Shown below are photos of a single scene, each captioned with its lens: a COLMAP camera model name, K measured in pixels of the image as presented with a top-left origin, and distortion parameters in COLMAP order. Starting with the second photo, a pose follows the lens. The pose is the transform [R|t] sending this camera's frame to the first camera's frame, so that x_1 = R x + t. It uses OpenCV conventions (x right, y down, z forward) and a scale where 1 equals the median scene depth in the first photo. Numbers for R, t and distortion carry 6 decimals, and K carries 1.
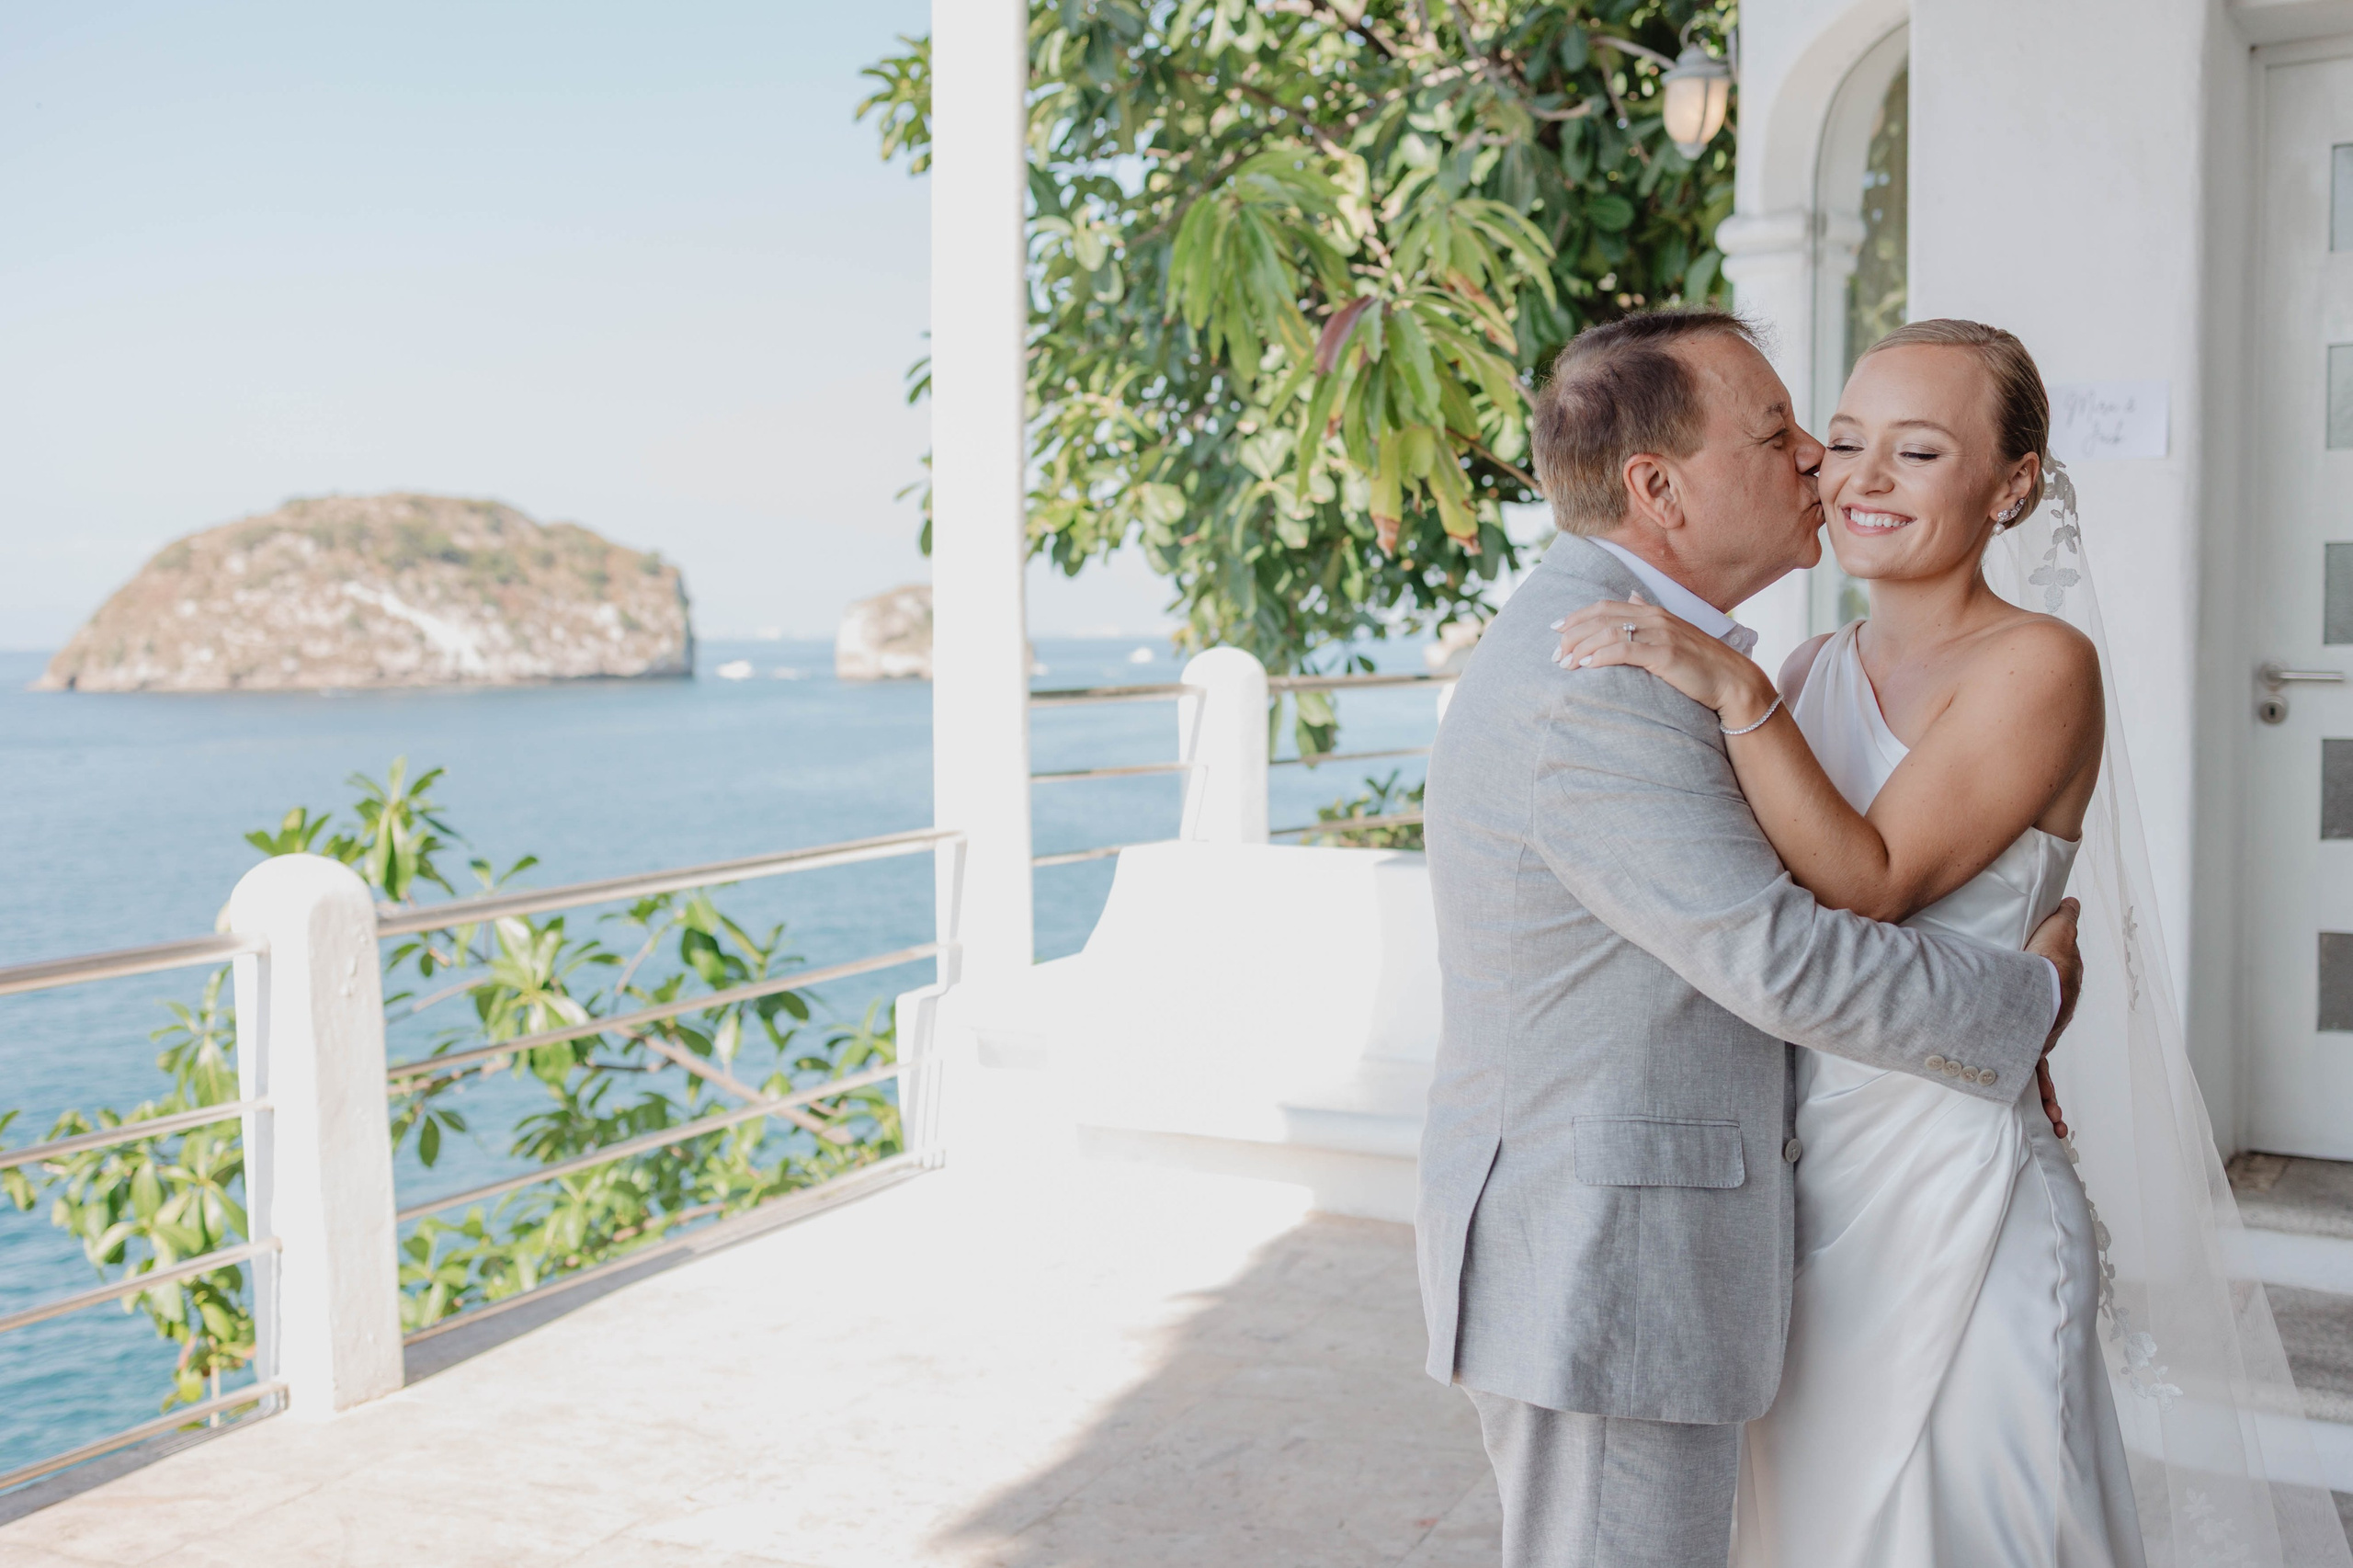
lens RADIAL K [[2410.6, 0, 1176.5], [0, 2410.6, 784.0], [0, 0, 1]] dist [0.009061, -0.001523]
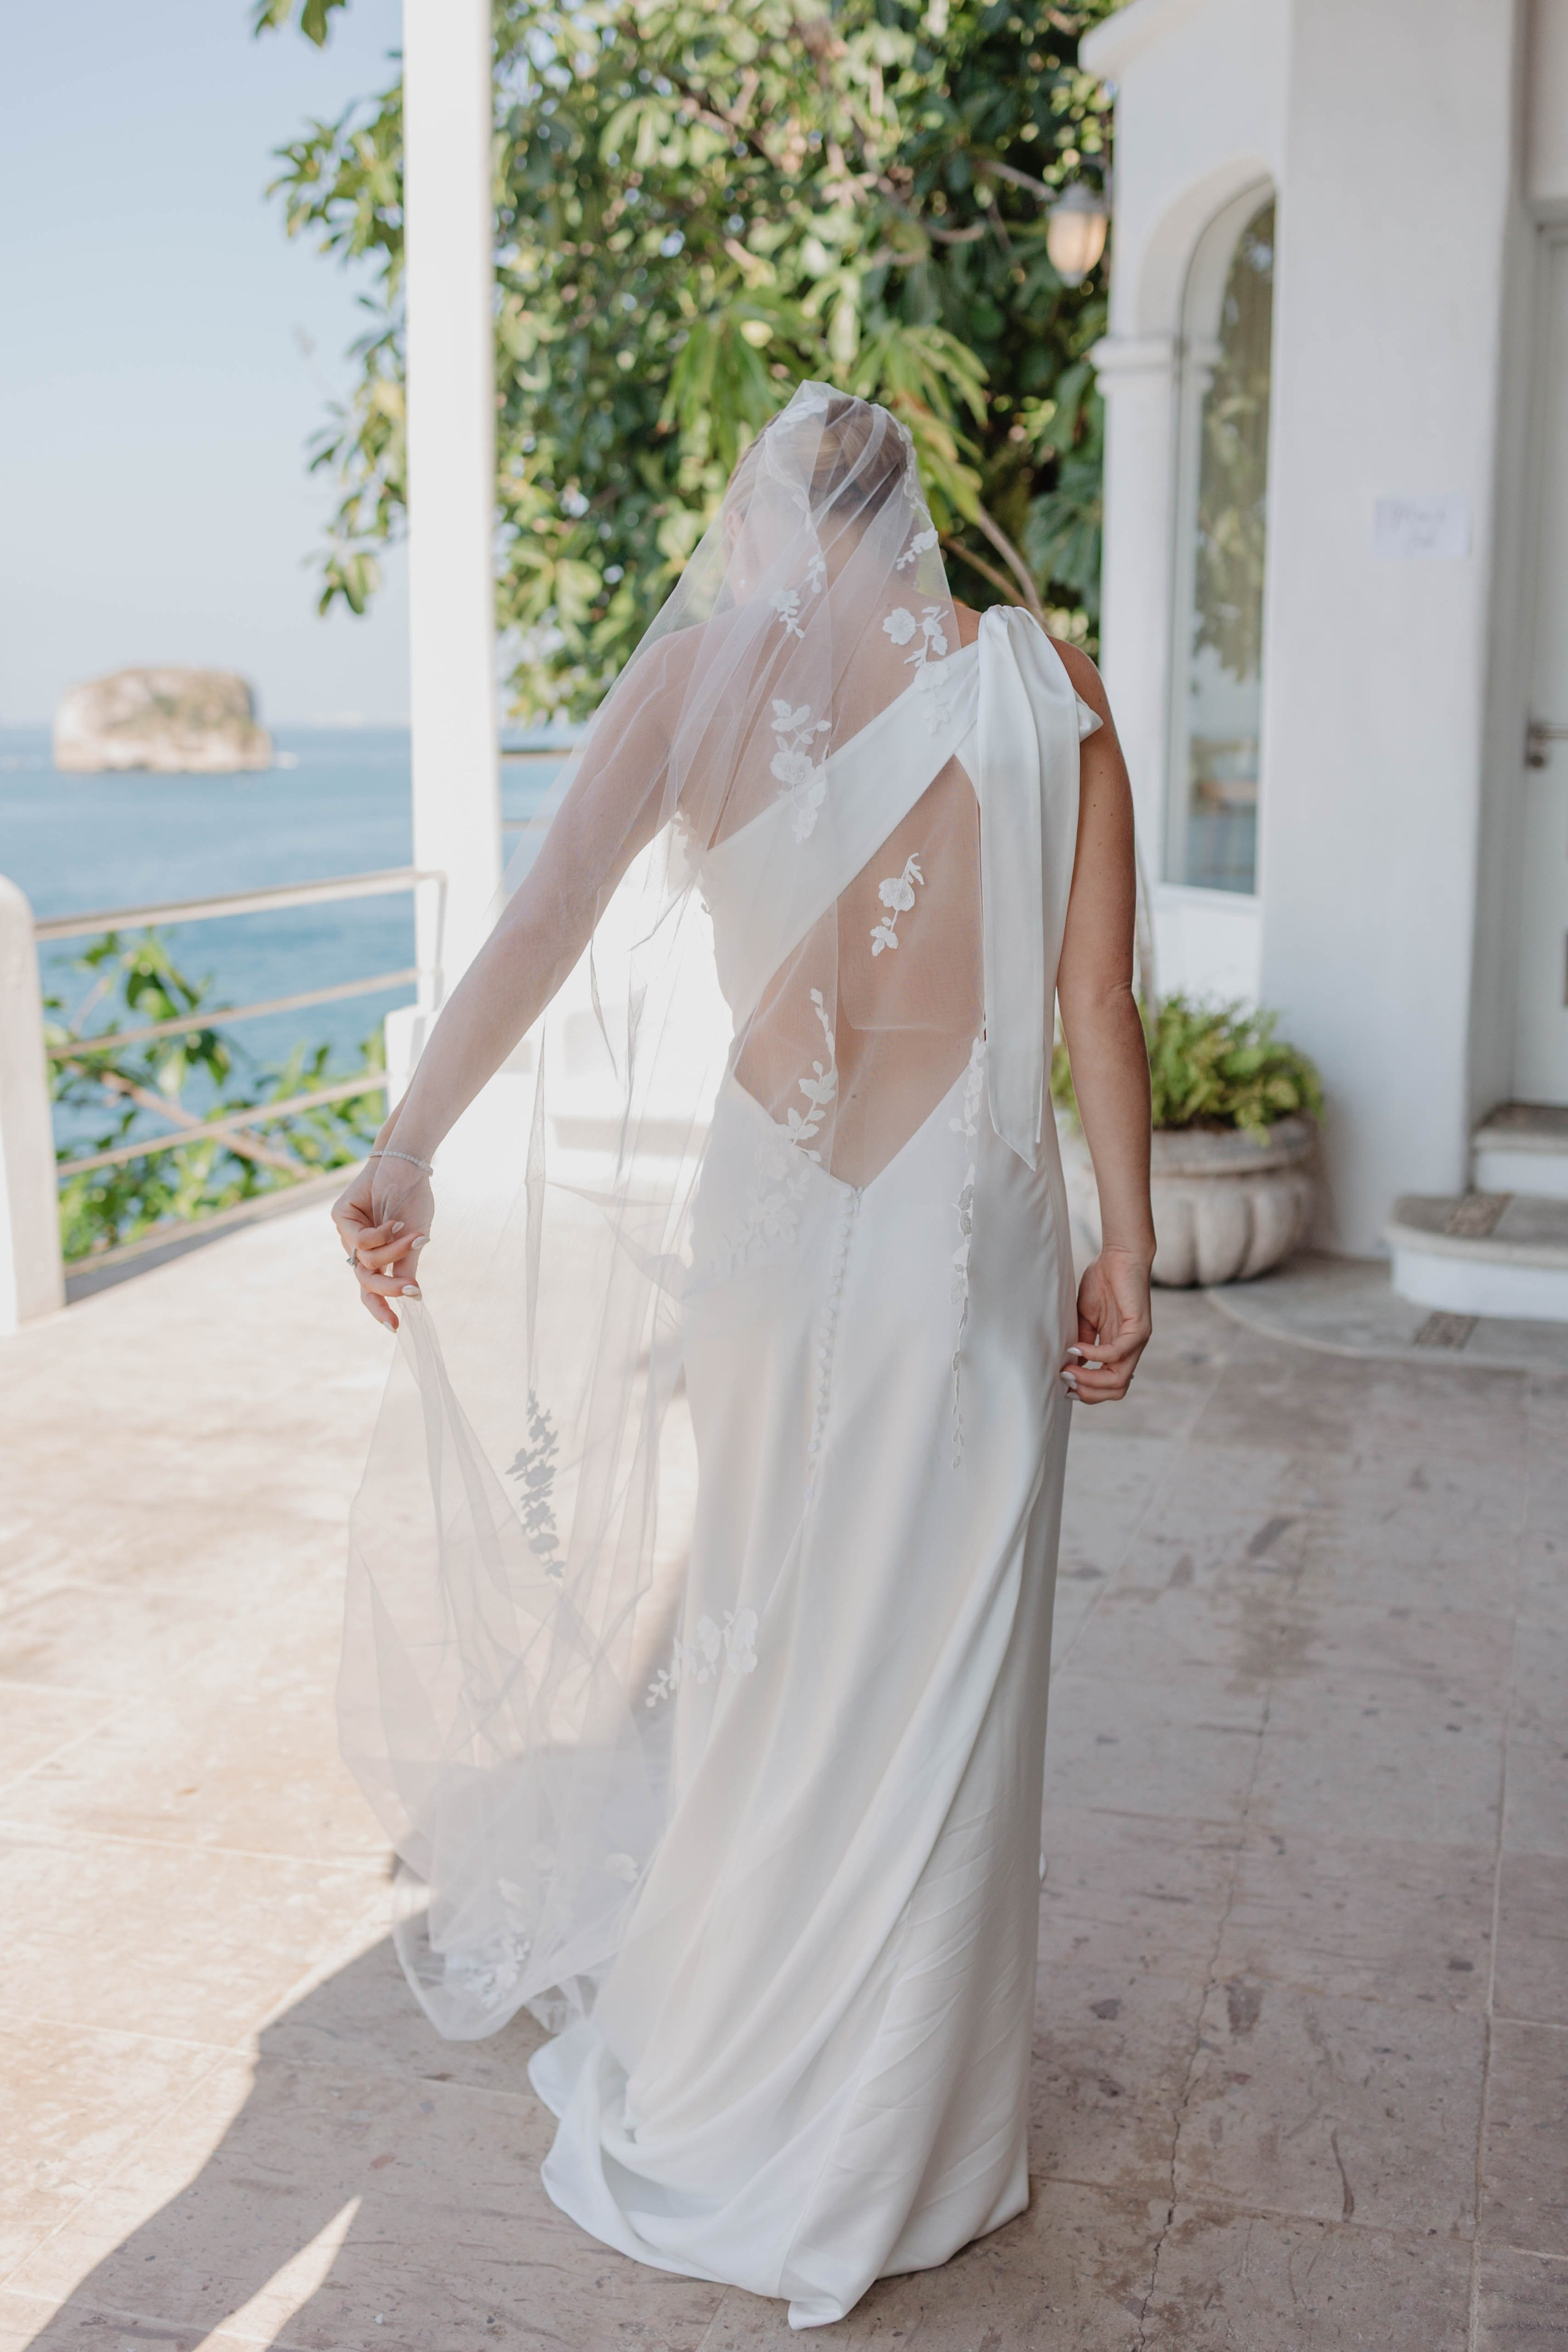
lens RADIAL K [[2509.5, 0, 777.4], [0, 2509.5, 1143.9], [0, 0, 1]] dist [0.010429, 0.000870]
pose [[0.990424, -0.015127, 0.137231, -0.083618], [0.000900, 0.994665, 0.103154, 0.022116], [-0.138059, -0.102042, 0.985153, -0.177089]]
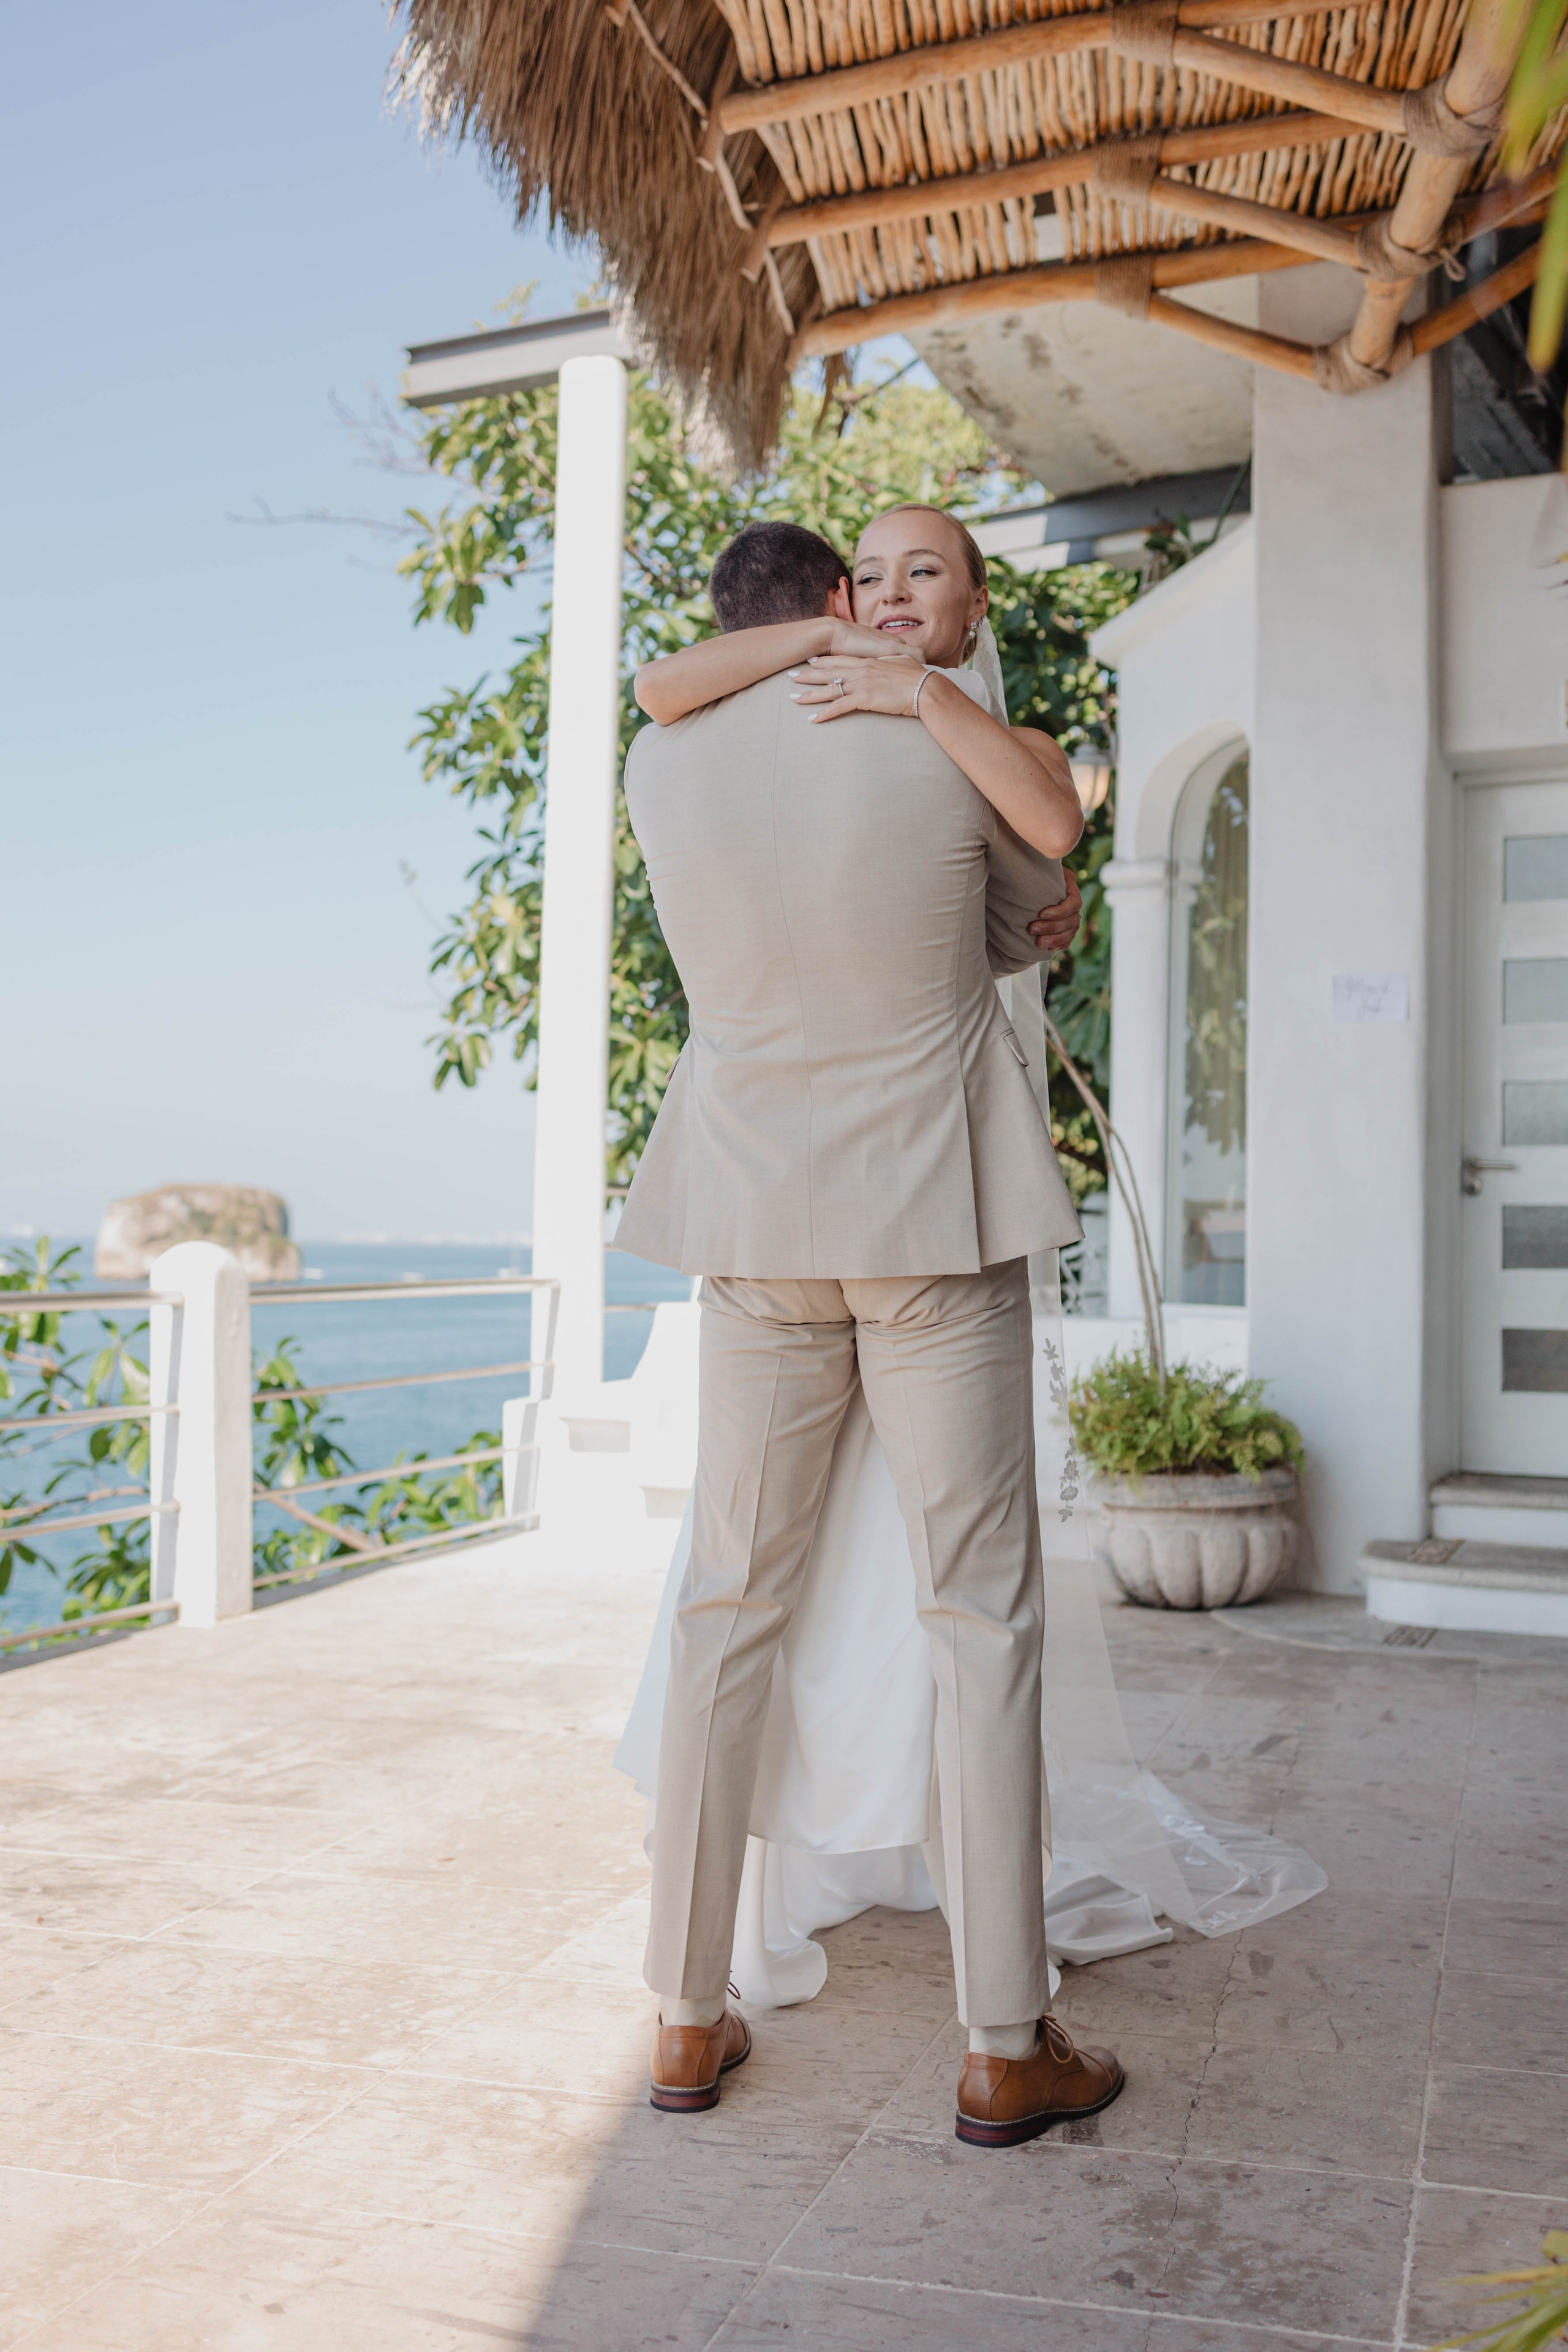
lens RADIAL K [[2409.7, 0, 779.4], [0, 2409.7, 1164.6], [0, 0, 1]] dist [0.009061, -0.001523]
pose [[0.990122, 0.030008, 0.136961, -0.130811], [-0.016677, 0.995100, -0.097461, 0.072807], [-0.139214, 0.094214, 0.985770, -0.306230]]
